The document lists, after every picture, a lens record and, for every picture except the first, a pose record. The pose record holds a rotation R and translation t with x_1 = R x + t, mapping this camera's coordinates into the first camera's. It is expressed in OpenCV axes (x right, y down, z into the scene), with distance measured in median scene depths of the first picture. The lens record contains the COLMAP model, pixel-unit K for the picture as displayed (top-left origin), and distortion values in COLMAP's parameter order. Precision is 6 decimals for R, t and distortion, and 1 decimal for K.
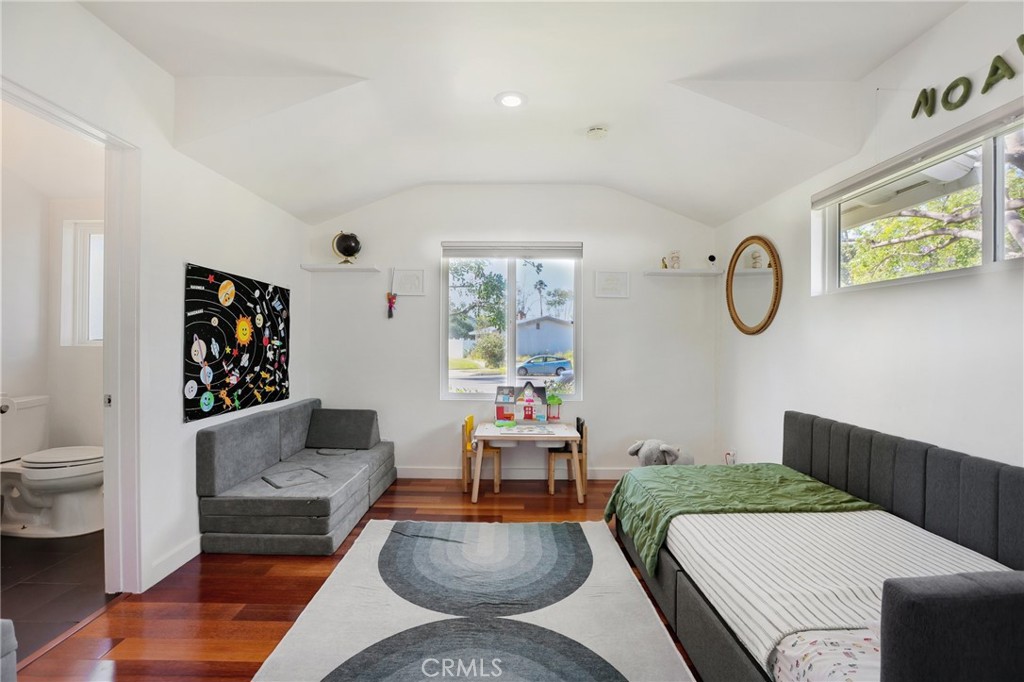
lens RADIAL K [[475.1, 0, 509.7], [0, 475.1, 348.9], [0, 0, 1]] dist [-0.061680, 0.026543]
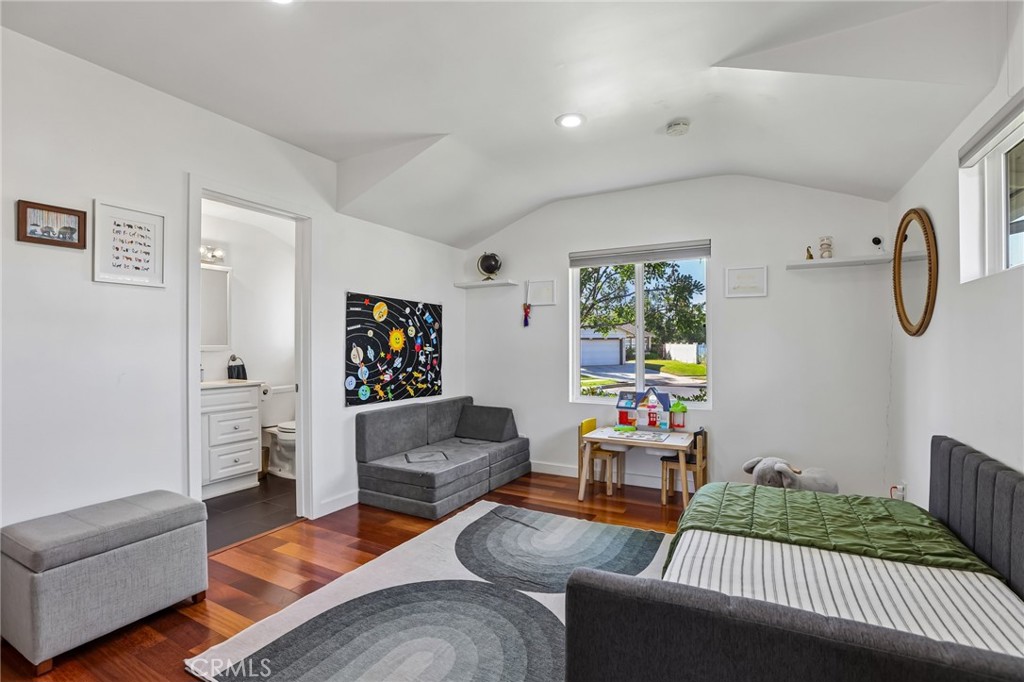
lens RADIAL K [[482.7, 0, 498.5], [0, 482.7, 354.6], [0, 0, 1]] dist [-0.069352, 0.027038]
pose [[0.866350, 0.001182, -0.499435, 0.353271], [-0.000788, 0.999999, 0.001000, 0.000464], [0.499436, -0.000473, 0.866351, -0.015983]]
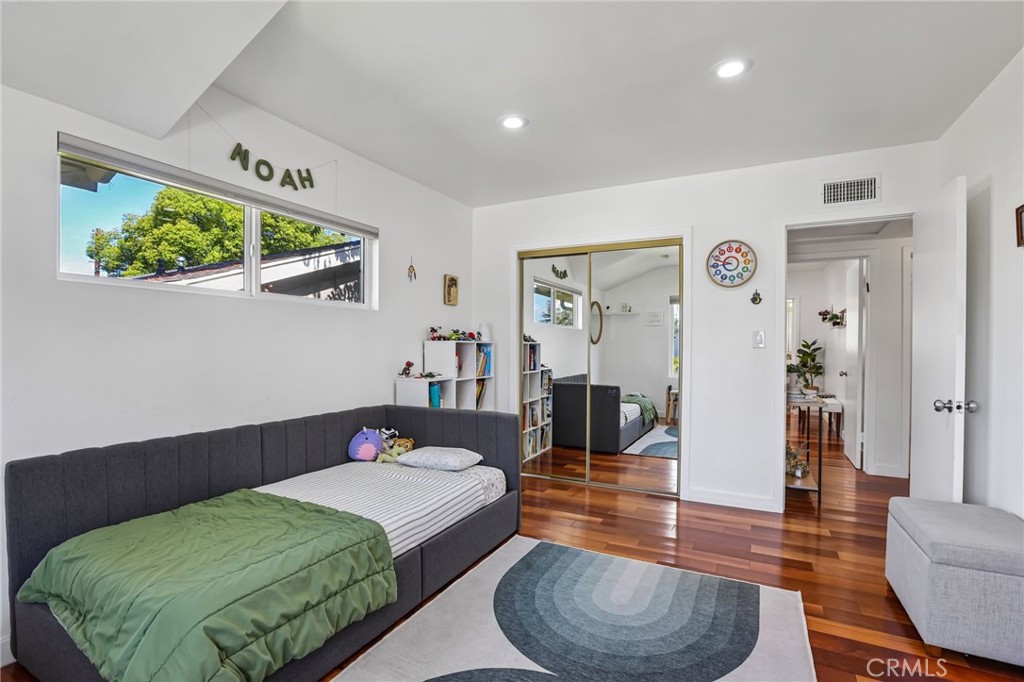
lens RADIAL K [[482.7, 0, 498.5], [0, 482.7, 354.6], [0, 0, 1]] dist [-0.069352, 0.027038]
pose [[-0.868509, -0.013375, 0.495493, -0.242435], [-0.002132, 0.999727, 0.023249, -0.015468], [-0.495669, 0.019136, -0.868300, 1.219920]]
